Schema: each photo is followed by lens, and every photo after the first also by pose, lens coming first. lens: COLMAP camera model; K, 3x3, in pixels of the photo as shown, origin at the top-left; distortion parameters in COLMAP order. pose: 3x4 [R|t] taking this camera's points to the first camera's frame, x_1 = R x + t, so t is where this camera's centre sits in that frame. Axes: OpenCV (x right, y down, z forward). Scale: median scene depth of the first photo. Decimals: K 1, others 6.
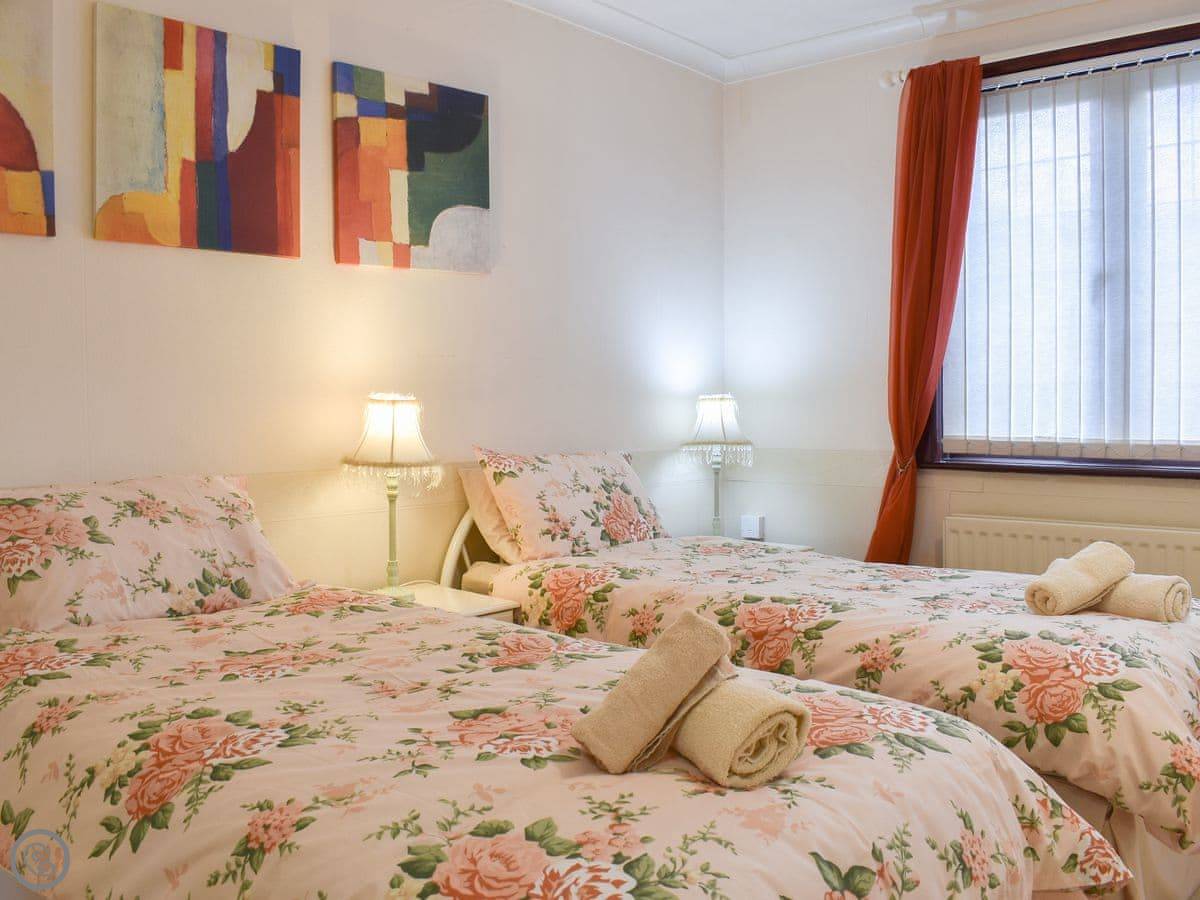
lens RADIAL K [[1109.0, 0, 600.7], [0, 1109.0, 458.5], [0, 0, 1]] dist [-0.112870, 0.000000]
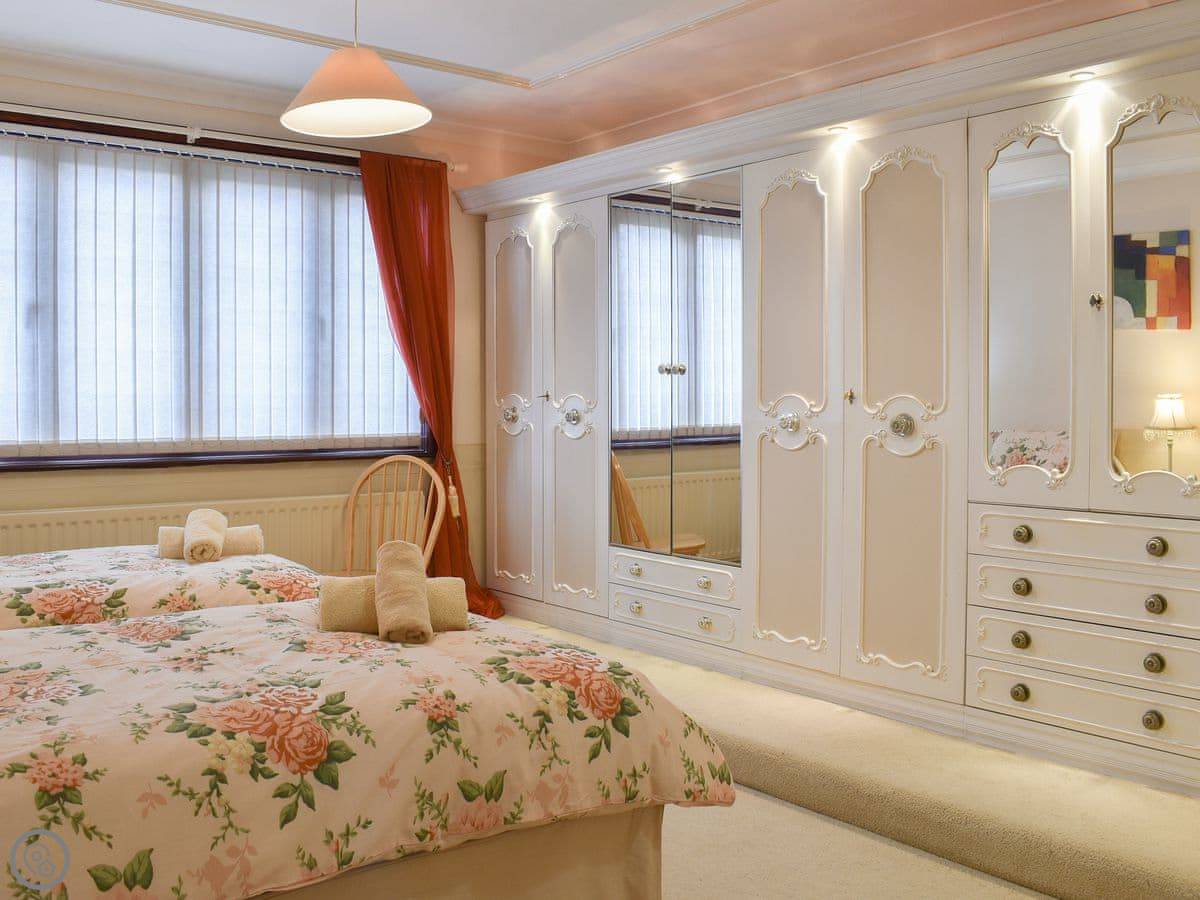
lens RADIAL K [[1109.0, 0, 599.0], [0, 1109.0, 444.6], [0, 0, 1]] dist [-0.112870, 0.000000]
pose [[0.133426, -0.028940, 0.990636, -1.105485], [0.045483, 0.998699, 0.023049, -0.021459], [-0.990014, 0.041982, 0.134569, 0.367279]]
